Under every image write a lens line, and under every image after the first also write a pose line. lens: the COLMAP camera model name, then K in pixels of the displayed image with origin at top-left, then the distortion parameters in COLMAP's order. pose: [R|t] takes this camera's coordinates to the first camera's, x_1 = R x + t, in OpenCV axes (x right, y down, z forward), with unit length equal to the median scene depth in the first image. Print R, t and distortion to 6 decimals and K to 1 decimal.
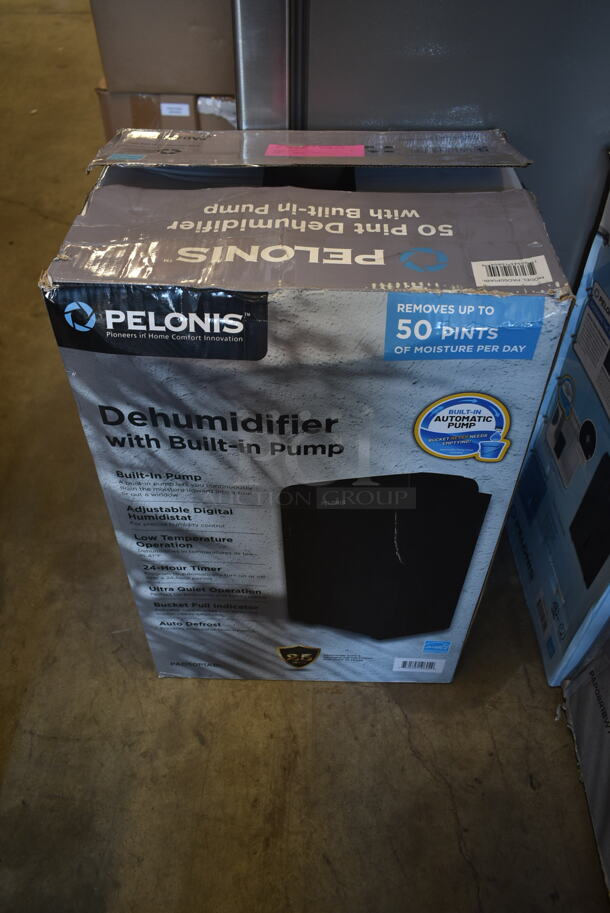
lens RADIAL K [[714.5, 0, 305.0], [0, 714.5, 456.5], [0, 0, 1]] dist [0.000425, -0.000768]
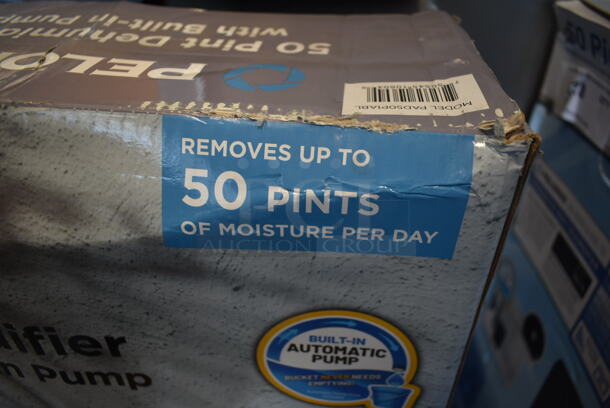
lens RADIAL K [[458.5, 0, 305.0], [0, 458.5, 204.0], [0, 0, 1]] dist [-0.008648, -0.003636]
pose [[0.997791, 0.048480, -0.045424, 0.200572], [-0.056230, 0.980407, -0.188788, -0.094520], [0.035381, 0.190925, 0.980967, 0.590830]]
